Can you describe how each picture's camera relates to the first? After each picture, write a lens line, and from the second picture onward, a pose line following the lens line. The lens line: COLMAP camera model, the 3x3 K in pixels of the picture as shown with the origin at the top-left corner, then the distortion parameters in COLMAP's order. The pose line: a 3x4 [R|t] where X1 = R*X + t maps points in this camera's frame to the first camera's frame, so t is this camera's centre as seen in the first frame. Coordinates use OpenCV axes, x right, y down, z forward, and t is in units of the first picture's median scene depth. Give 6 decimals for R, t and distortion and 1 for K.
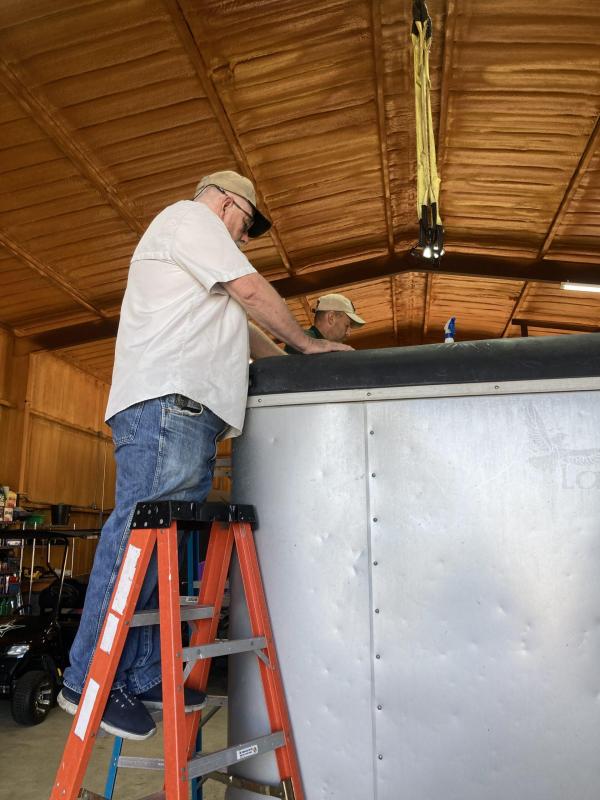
lens RADIAL K [[661.6, 0, 299.1], [0, 661.6, 395.7], [0, 0, 1]] dist [0.008638, 0.019467]
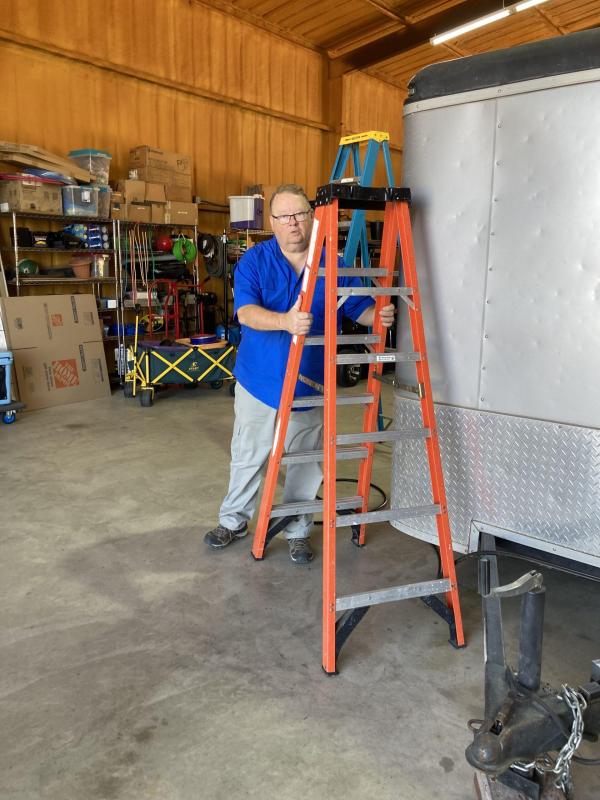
lens RADIAL K [[661.6, 0, 299.1], [0, 661.6, 395.7], [0, 0, 1]] dist [0.008638, 0.019467]
pose [[0.876467, 0.110903, -0.468514, 0.089333], [0.083902, 0.923036, 0.375452, 0.005391], [0.474094, -0.368381, 0.799706, -0.071142]]
